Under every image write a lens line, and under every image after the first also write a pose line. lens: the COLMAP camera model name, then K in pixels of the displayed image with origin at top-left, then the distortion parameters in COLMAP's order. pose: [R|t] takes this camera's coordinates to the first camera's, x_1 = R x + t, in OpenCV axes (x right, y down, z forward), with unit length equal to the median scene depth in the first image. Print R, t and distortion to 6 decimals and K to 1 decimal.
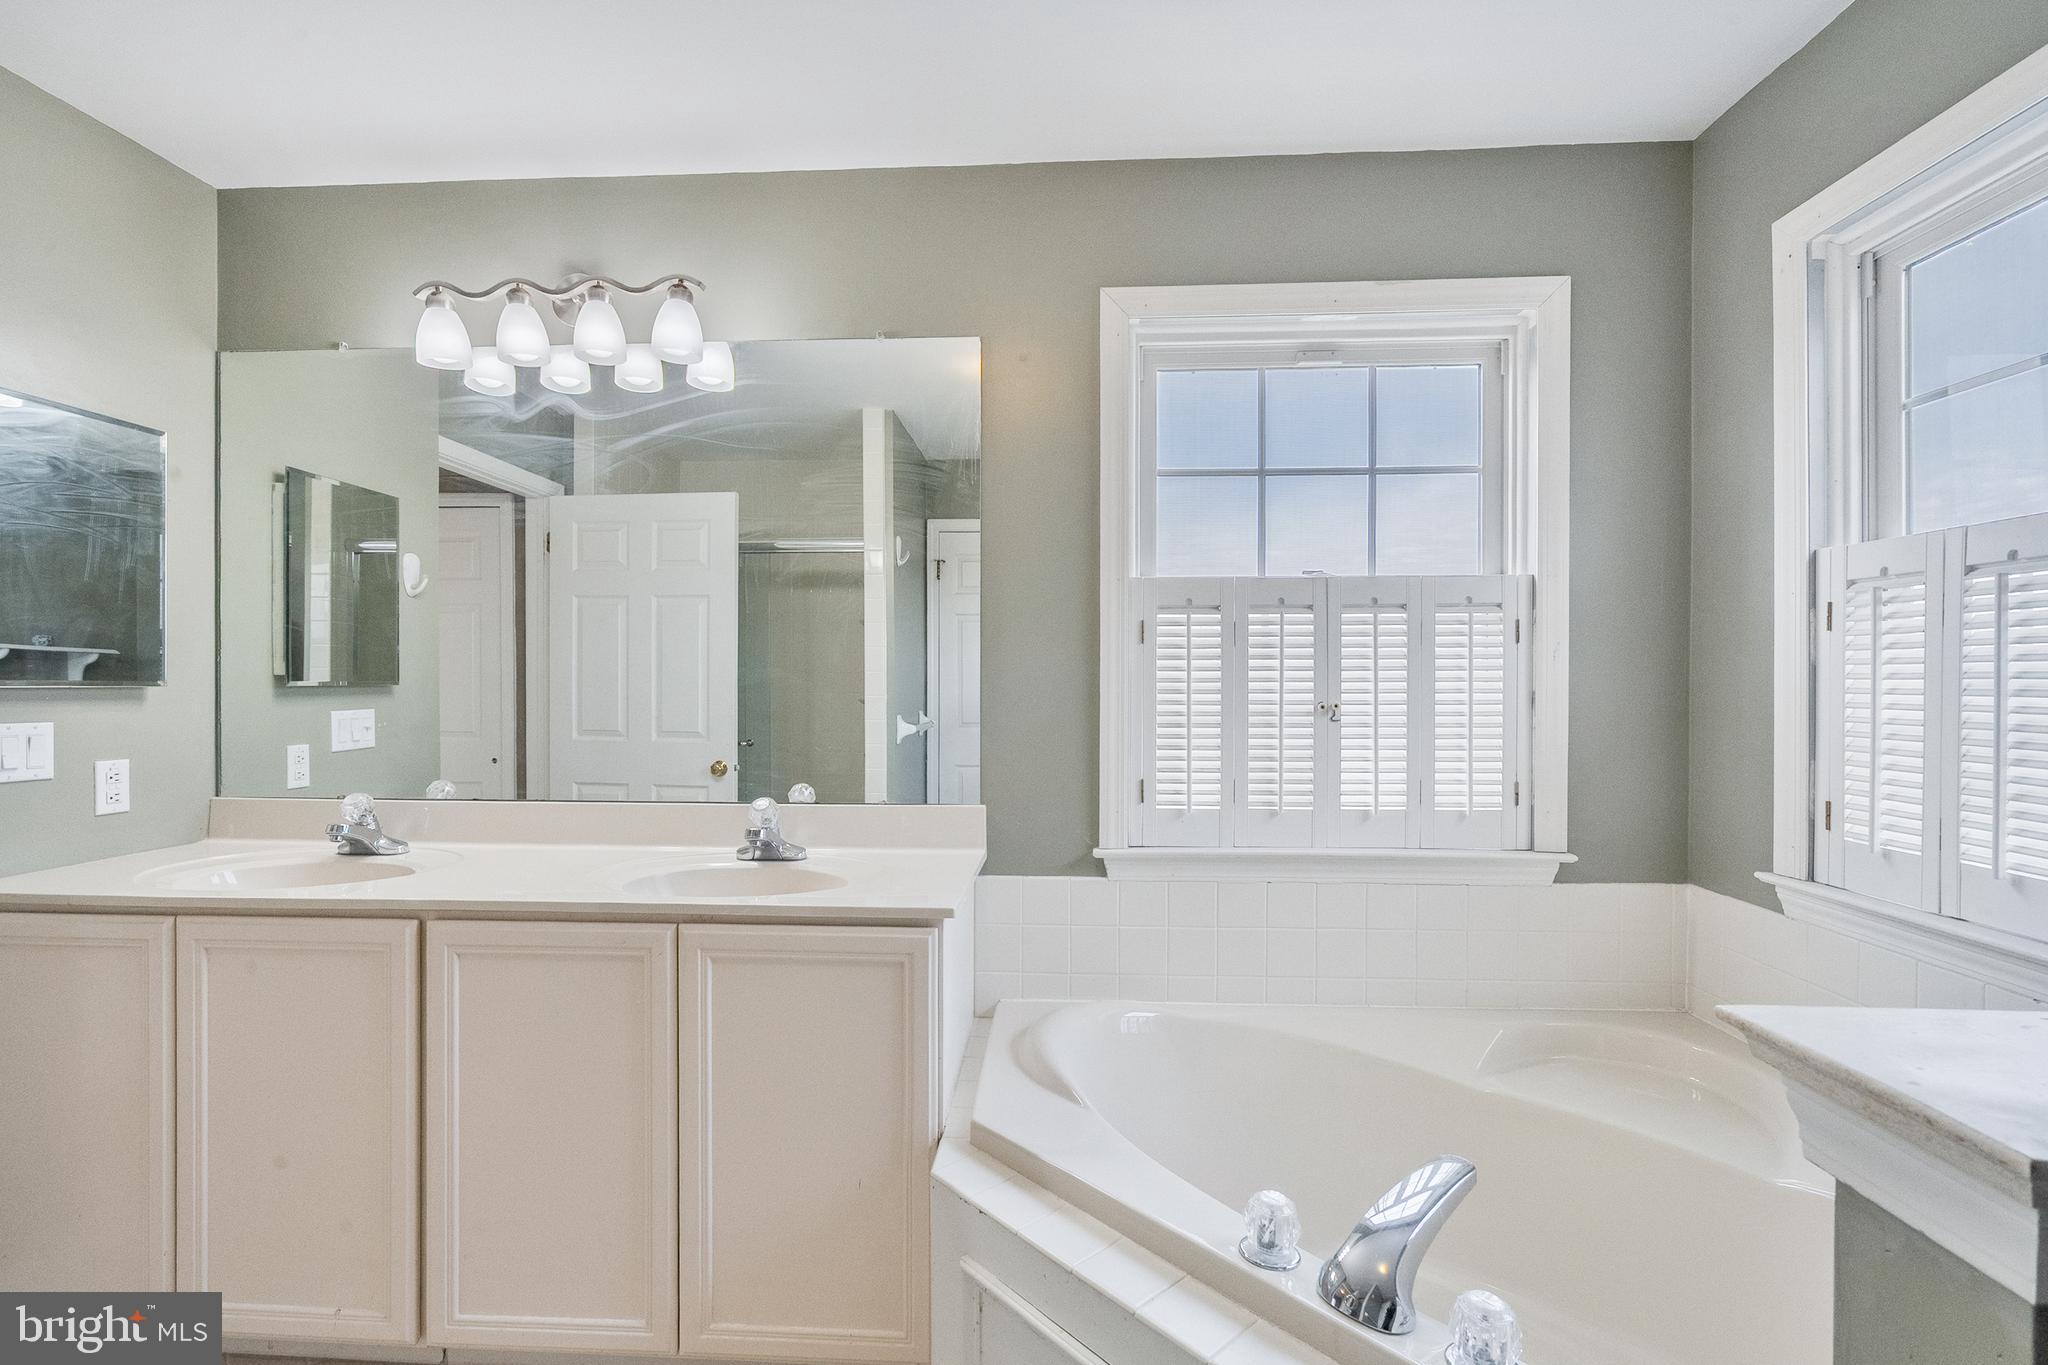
lens RADIAL K [[913.7, 0, 1018.5], [0, 913.7, 689.0], [0, 0, 1]] dist [0.000356, -0.000057]
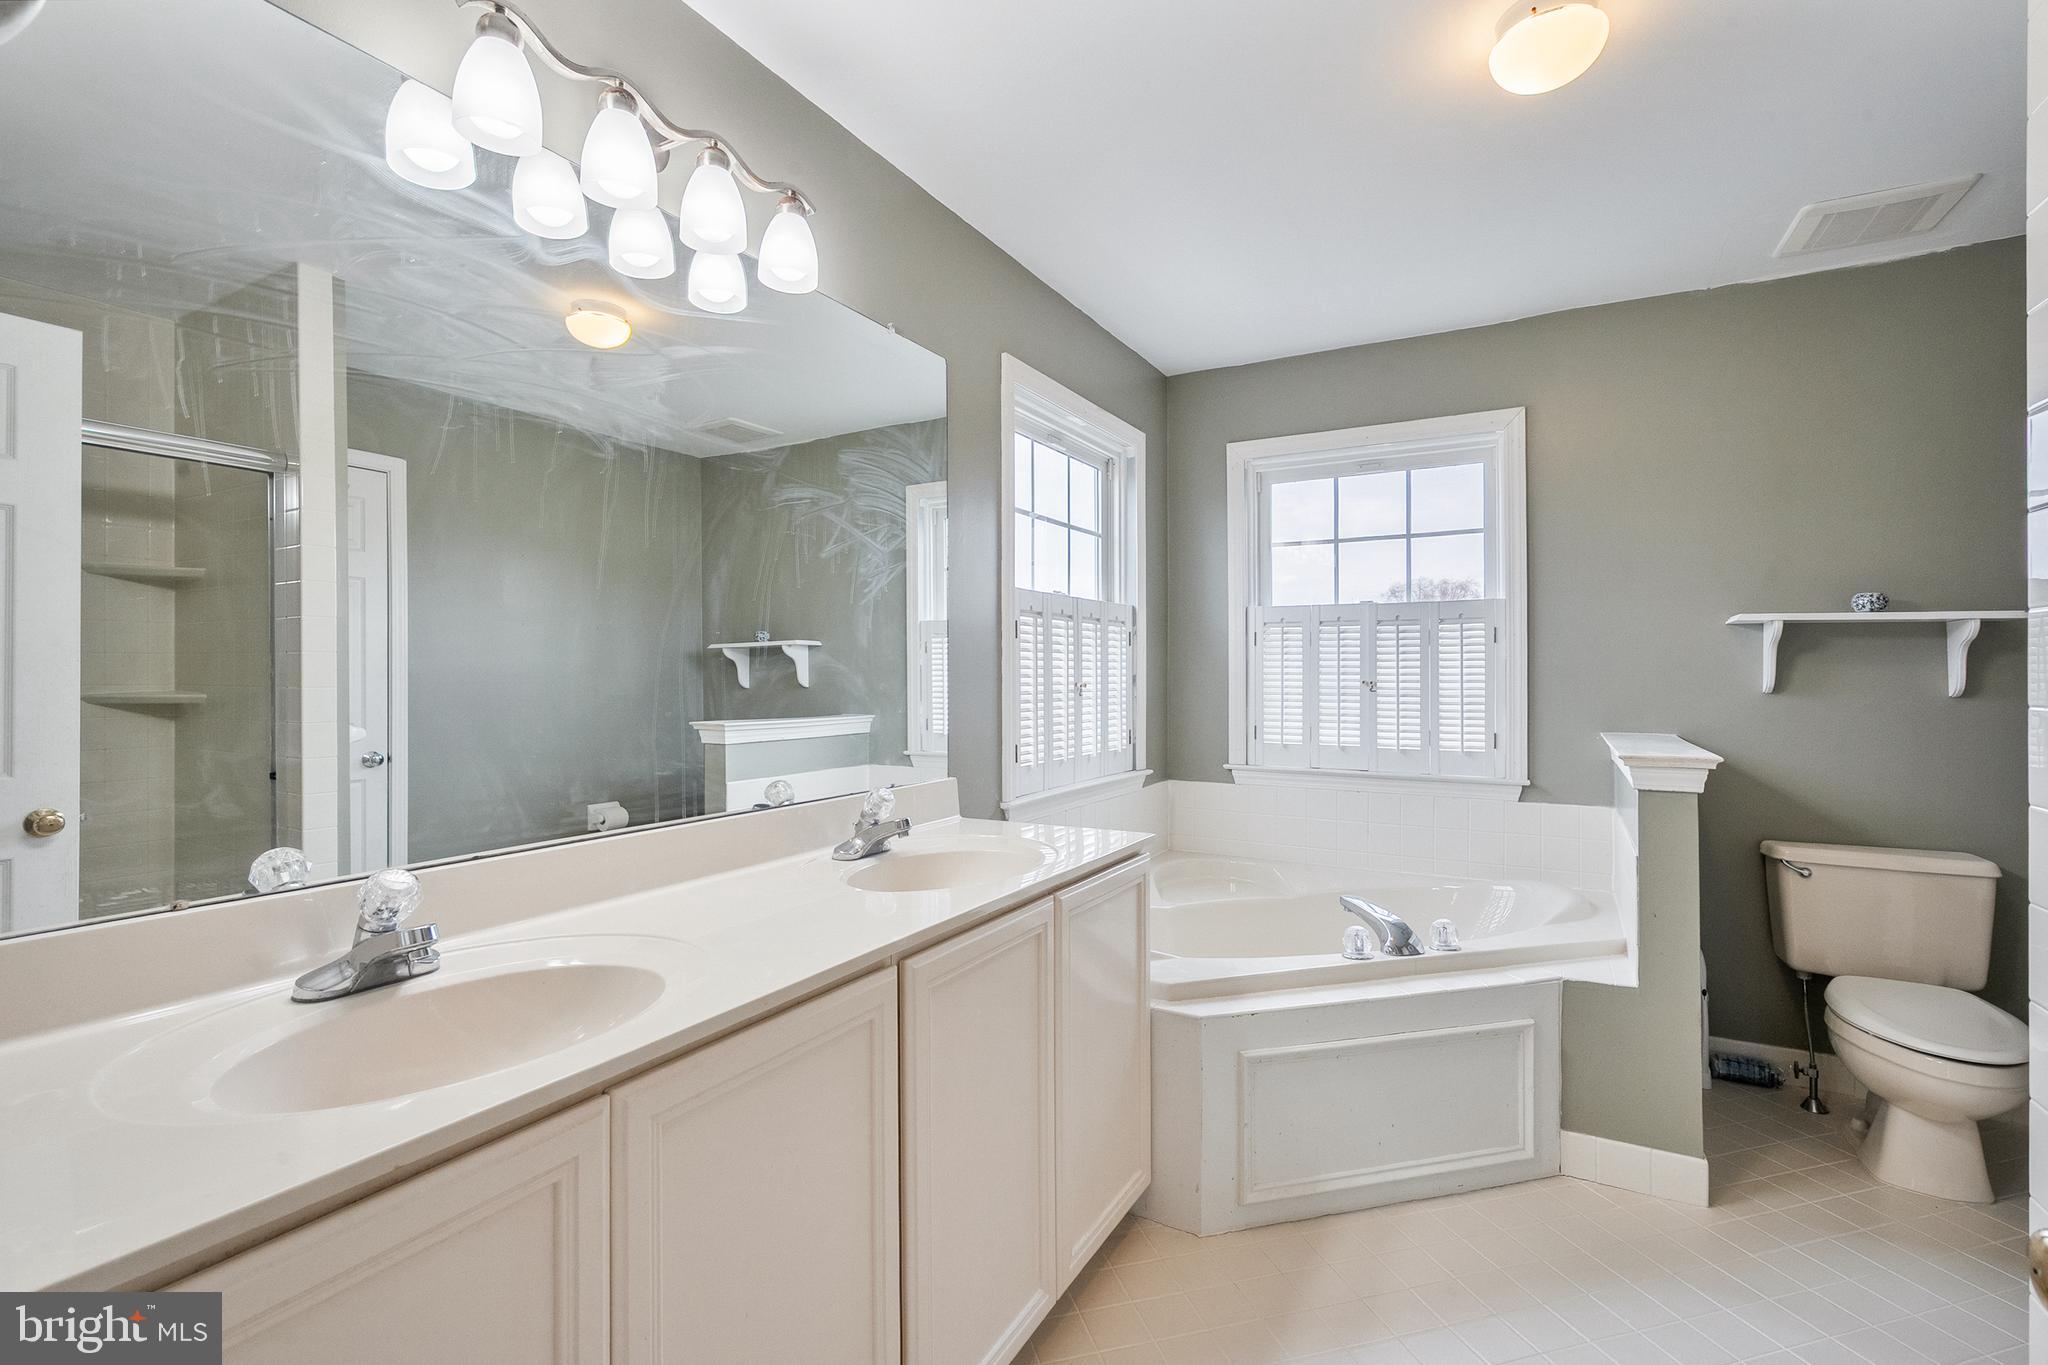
lens RADIAL K [[918.3, 0, 1020.3], [0, 918.3, 675.2], [0, 0, 1]] dist [-0.003050, -0.000835]
pose [[0.448465, -0.001559, 0.893799, -1.022265], [0.002235, 0.999997, 0.000623, 0.000953], [-0.893798, 0.001718, 0.448467, 0.422251]]
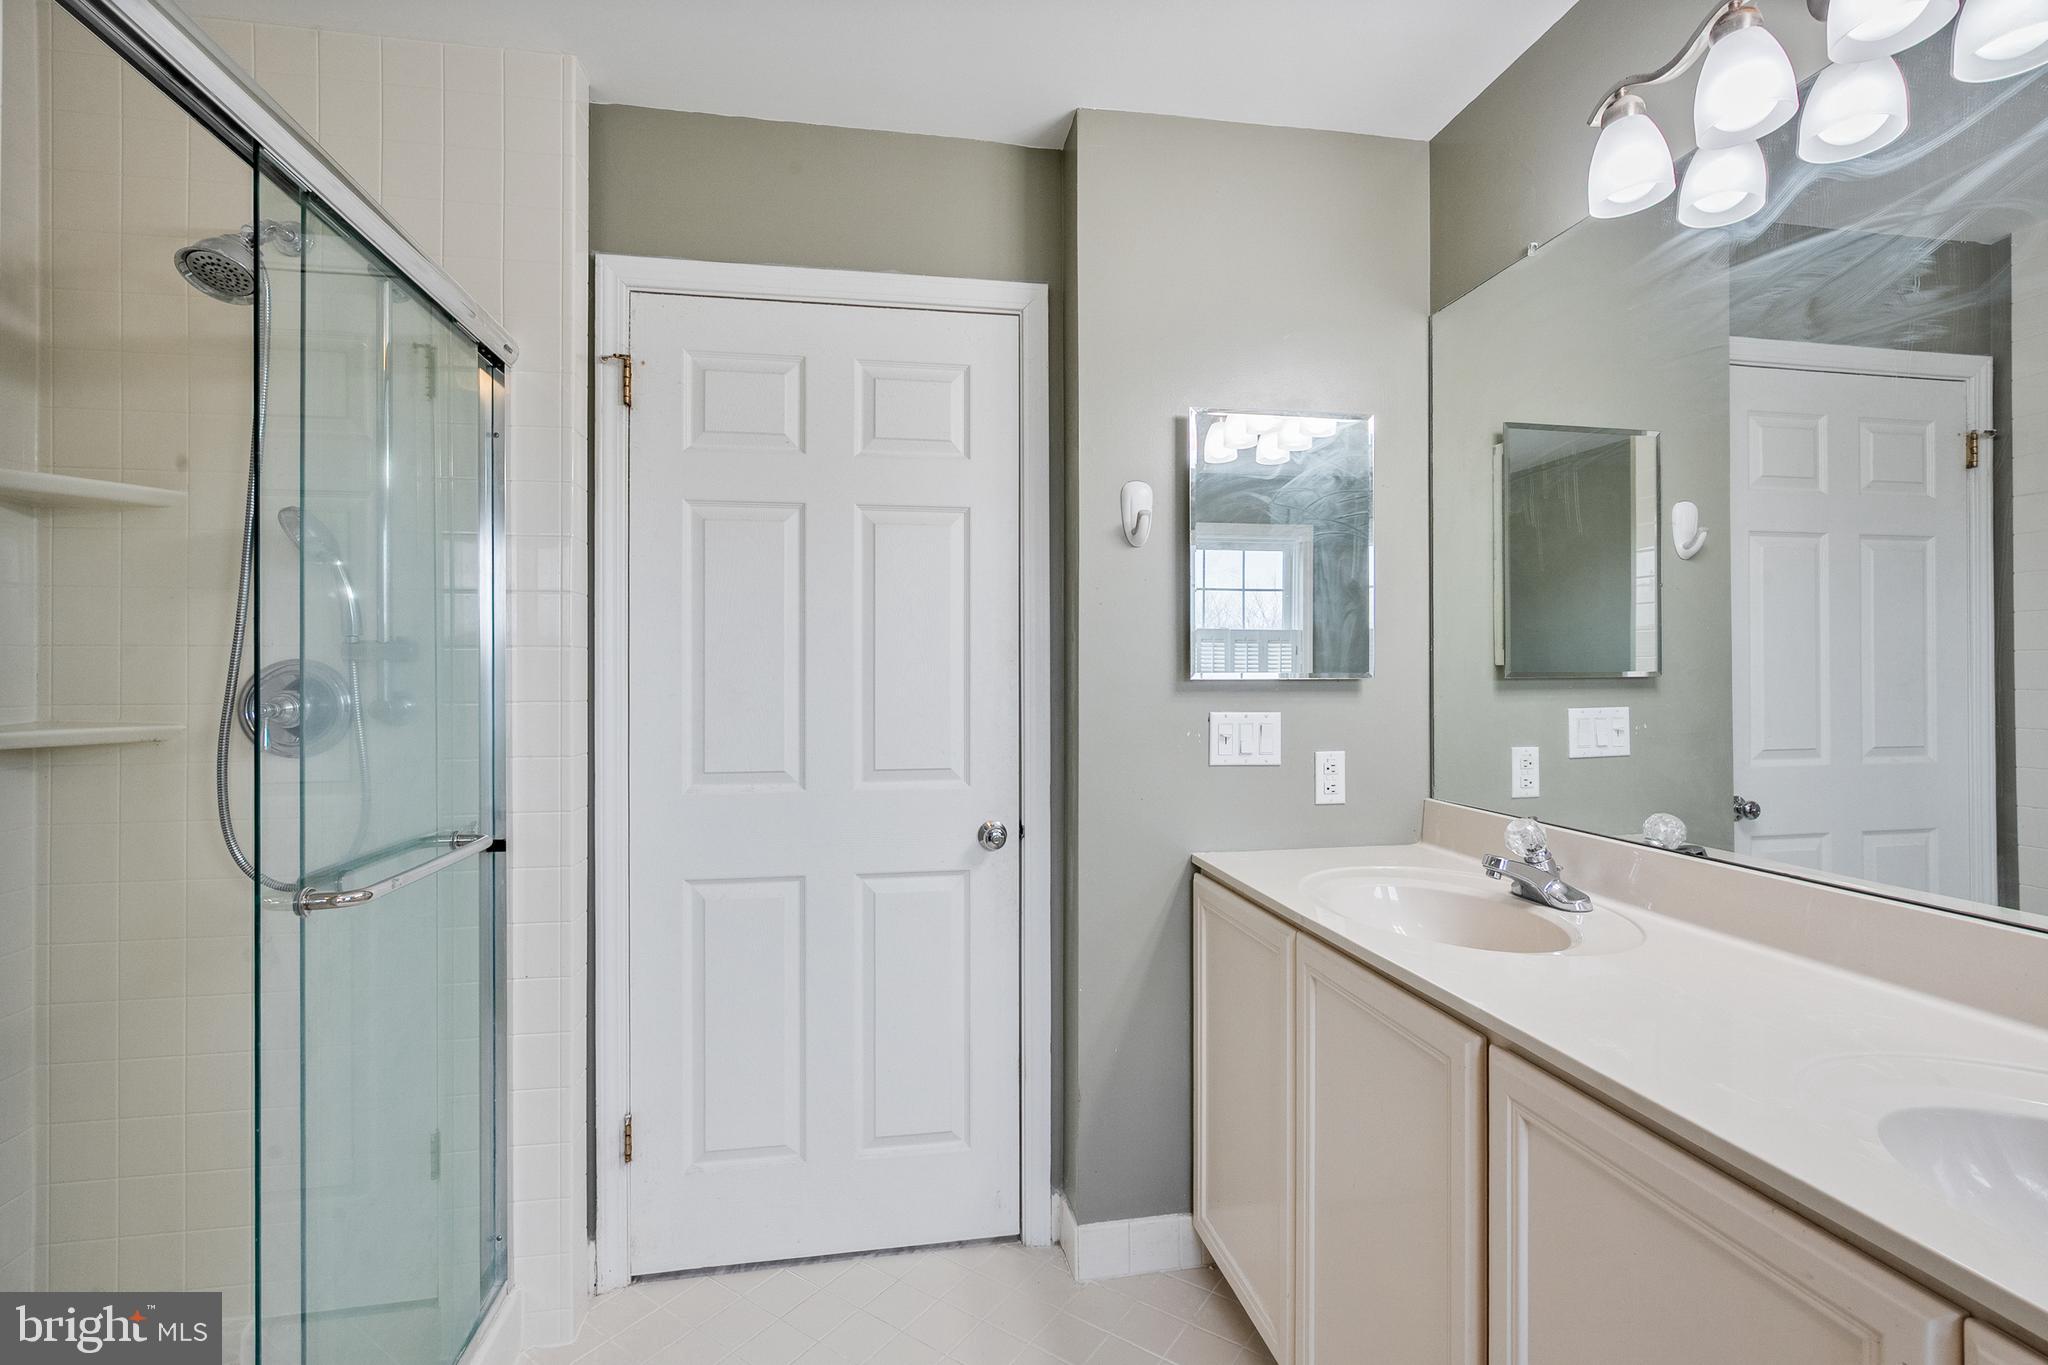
lens RADIAL K [[918.3, 0, 1020.3], [0, 918.3, 675.2], [0, 0, 1]] dist [-0.003050, -0.000835]
pose [[0.226929, -0.003260, -0.973906, -0.073350], [-0.001086, 0.999993, -0.003600, -0.002543], [0.973911, 0.001875, 0.226924, 0.409129]]
